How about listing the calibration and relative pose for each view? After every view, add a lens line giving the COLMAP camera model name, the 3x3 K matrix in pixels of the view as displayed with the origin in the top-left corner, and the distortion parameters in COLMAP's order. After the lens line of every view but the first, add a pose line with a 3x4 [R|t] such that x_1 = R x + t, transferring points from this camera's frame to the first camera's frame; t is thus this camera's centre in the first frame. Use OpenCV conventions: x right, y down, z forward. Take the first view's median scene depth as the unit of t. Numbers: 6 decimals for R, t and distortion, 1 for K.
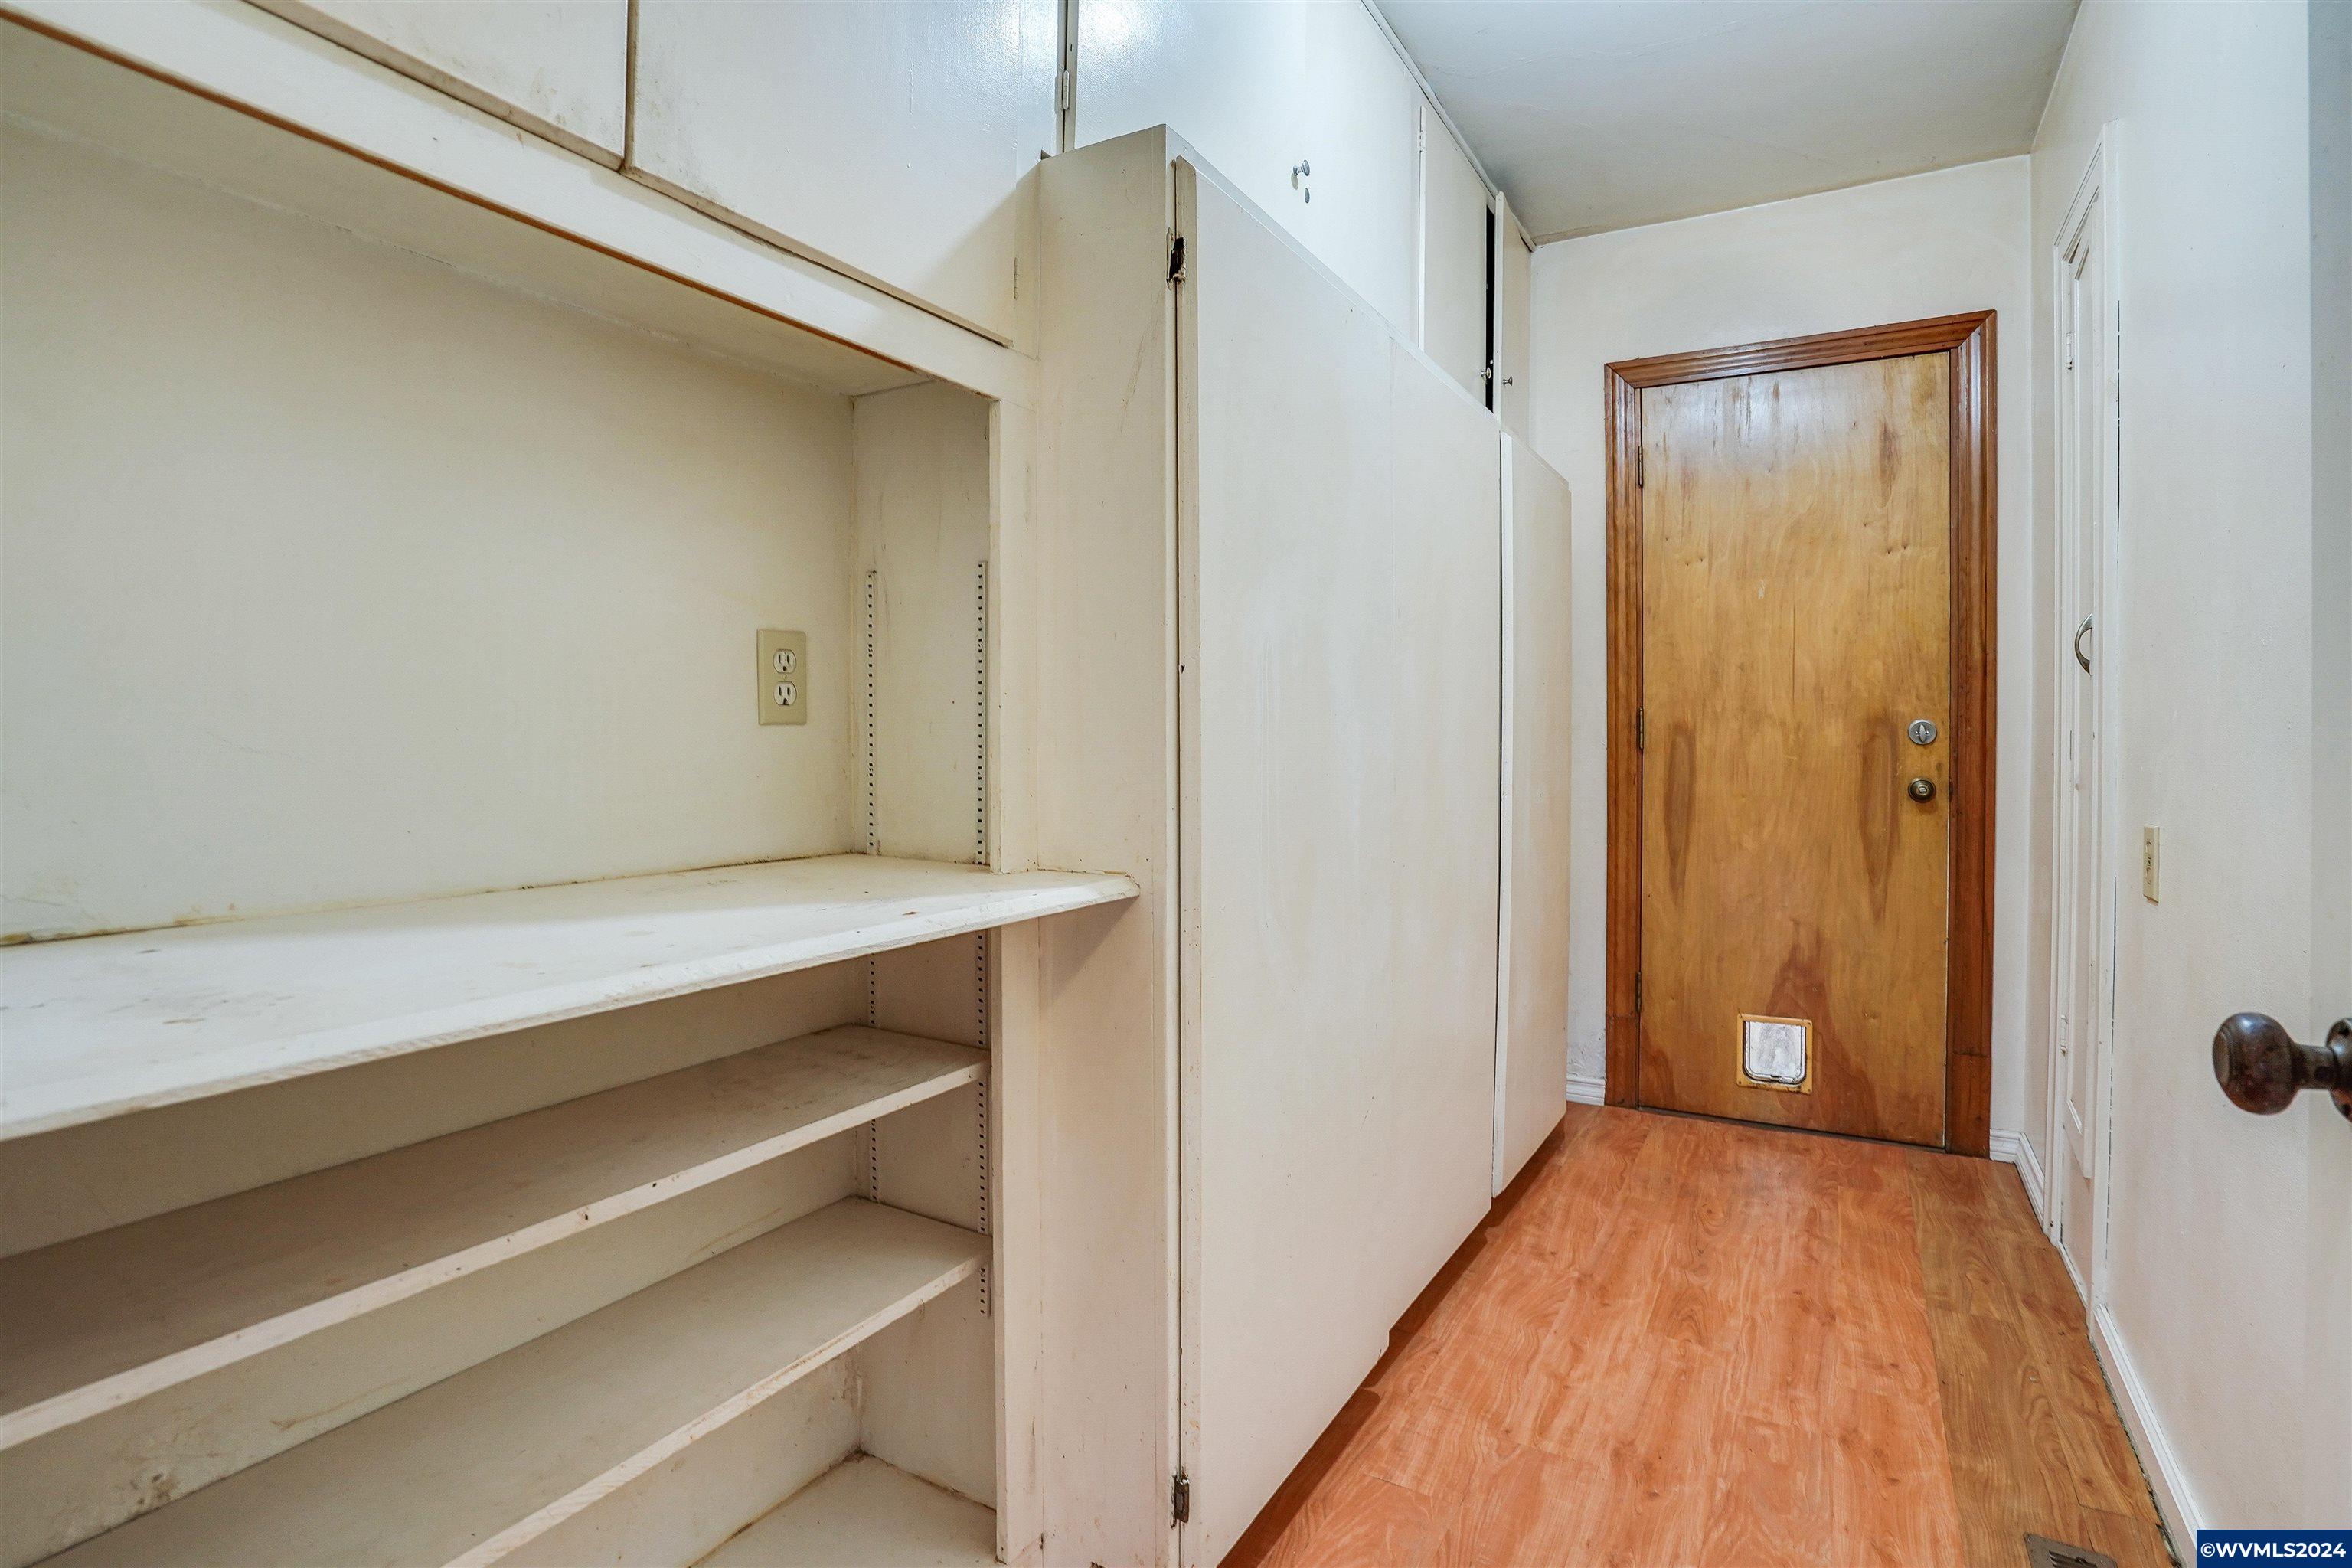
lens RADIAL K [[1127.9, 0, 1174.4], [0, 1127.9, 795.5], [0, 0, 1]] dist [-0.073393, 0.027810]
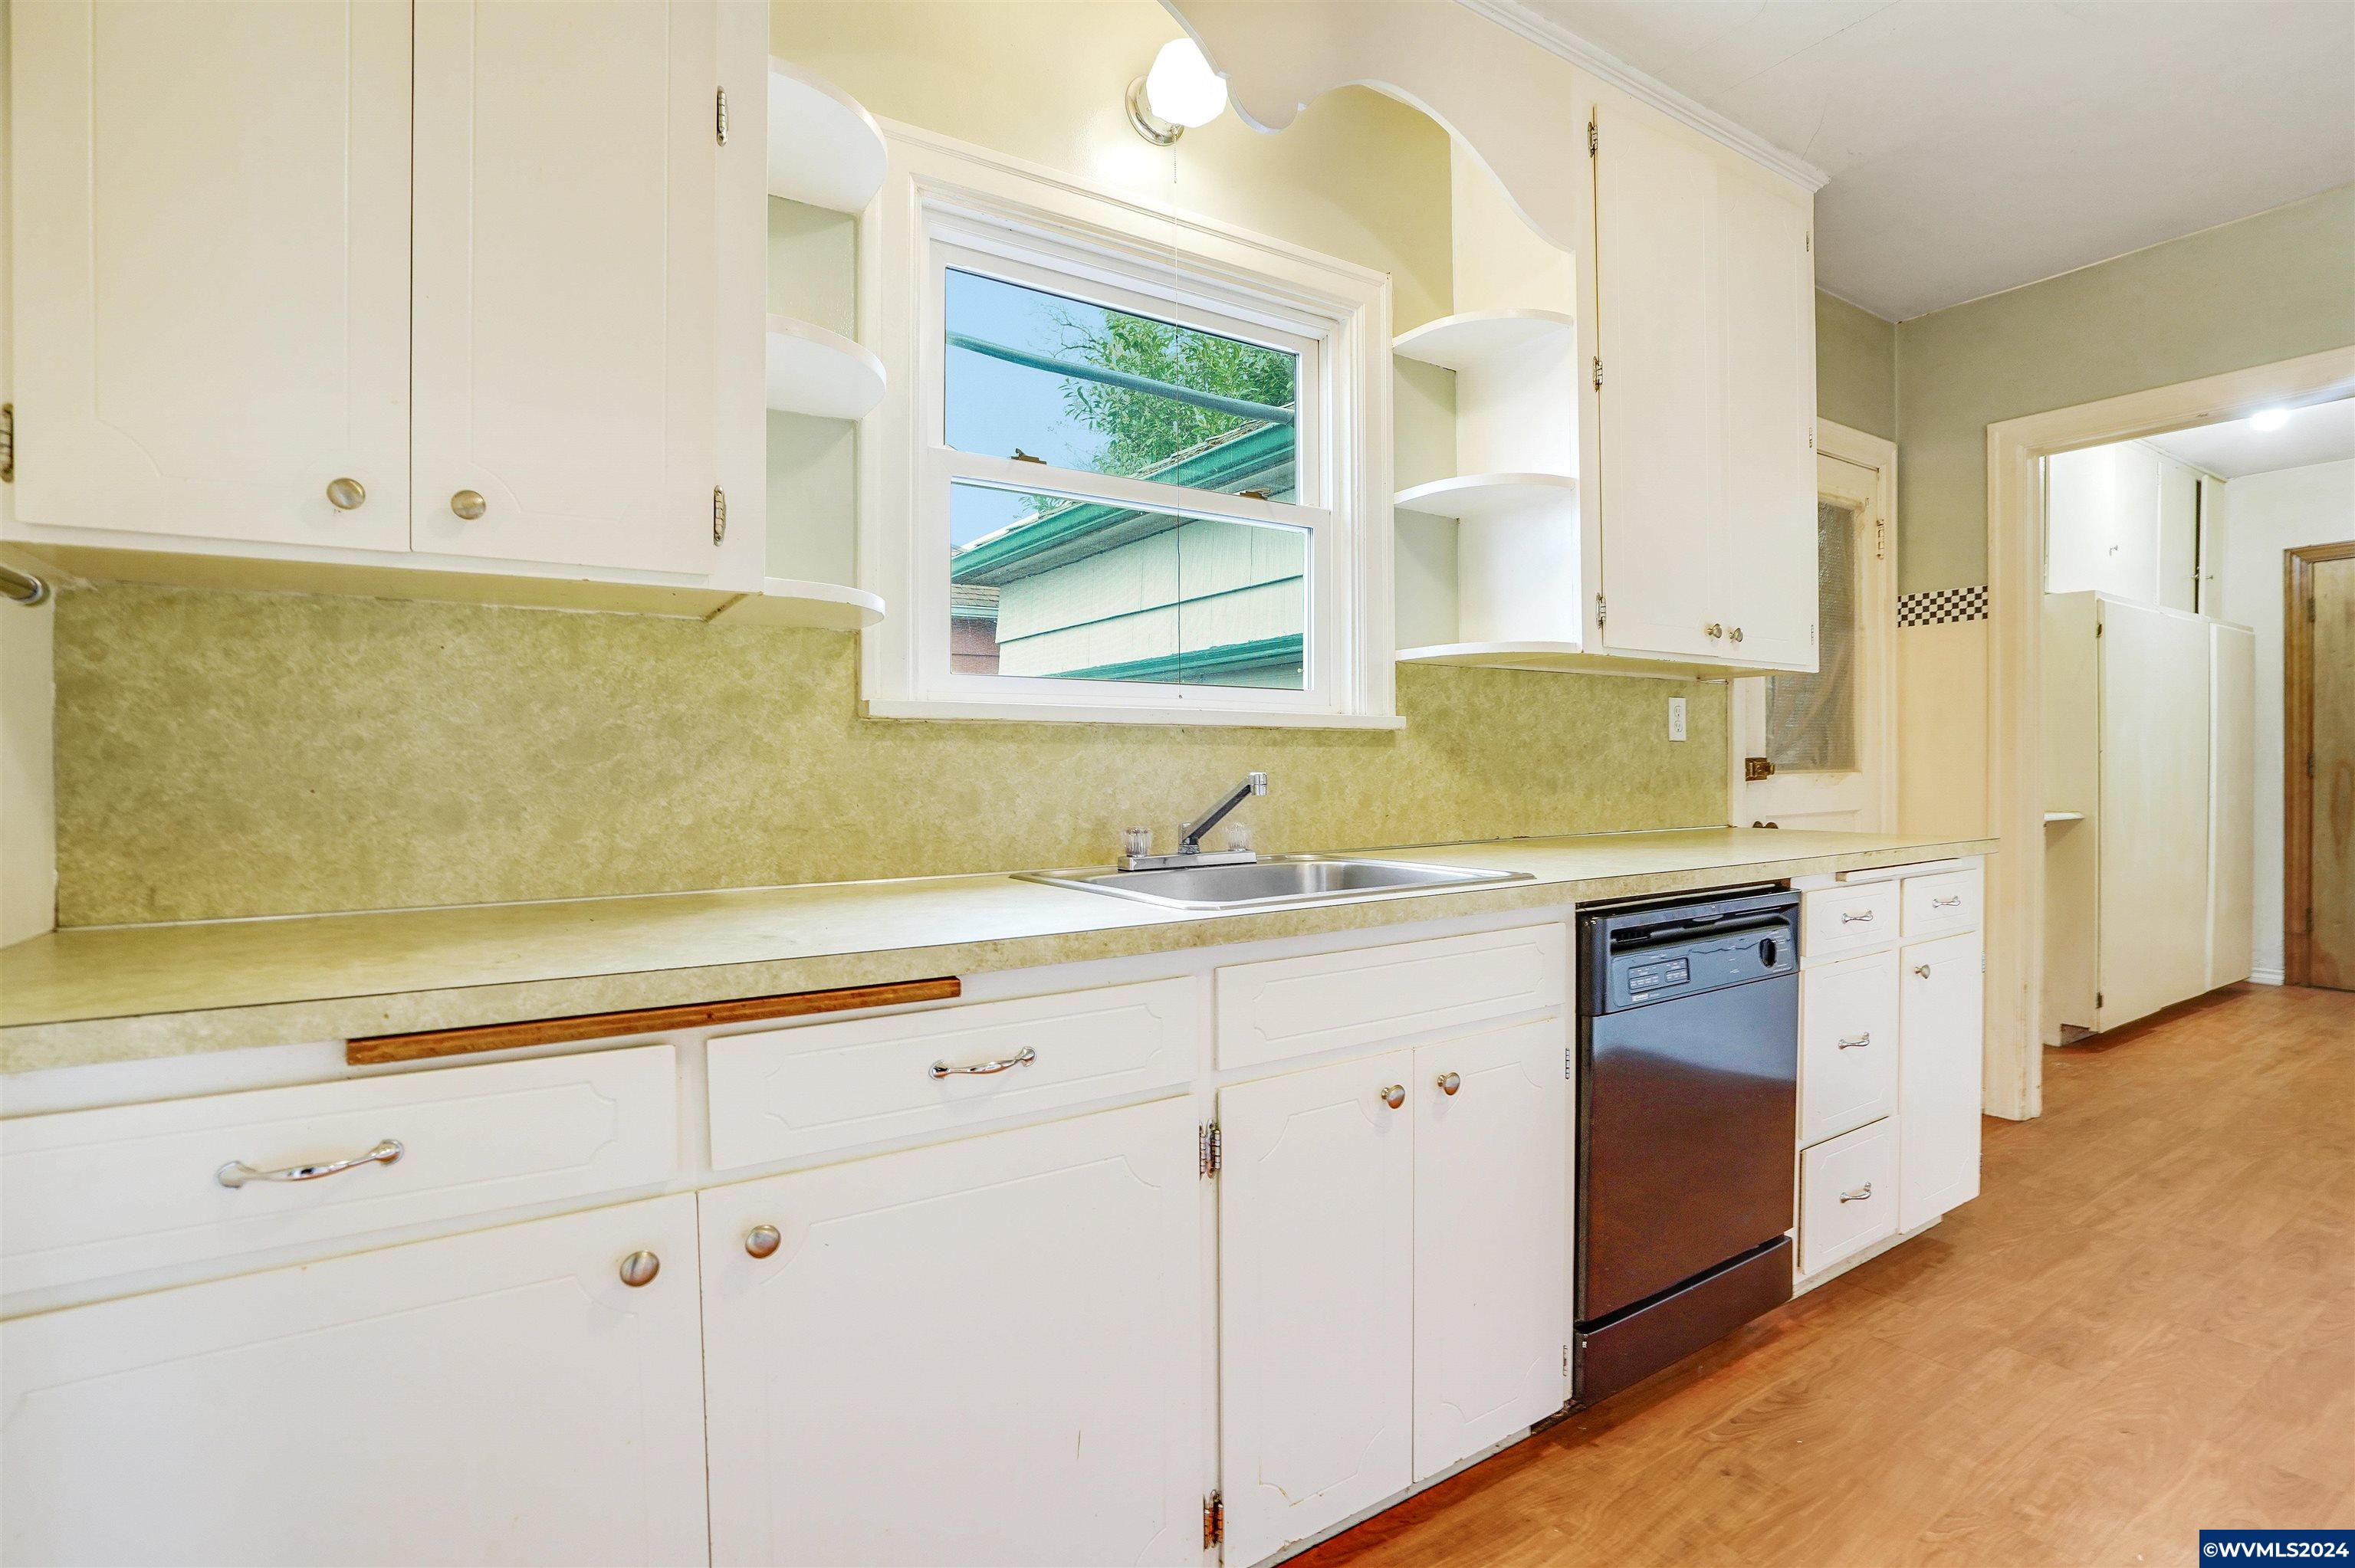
lens RADIAL K [[1129.2, 0, 1175.9], [0, 1129.2, 795.5], [0, 0, 1]] dist [-0.073393, 0.027810]
pose [[0.895489, 0.004634, -0.445059, -0.403972], [-0.014495, 0.999719, -0.018756, 0.043423], [0.444847, 0.023247, 0.895305, -1.247875]]
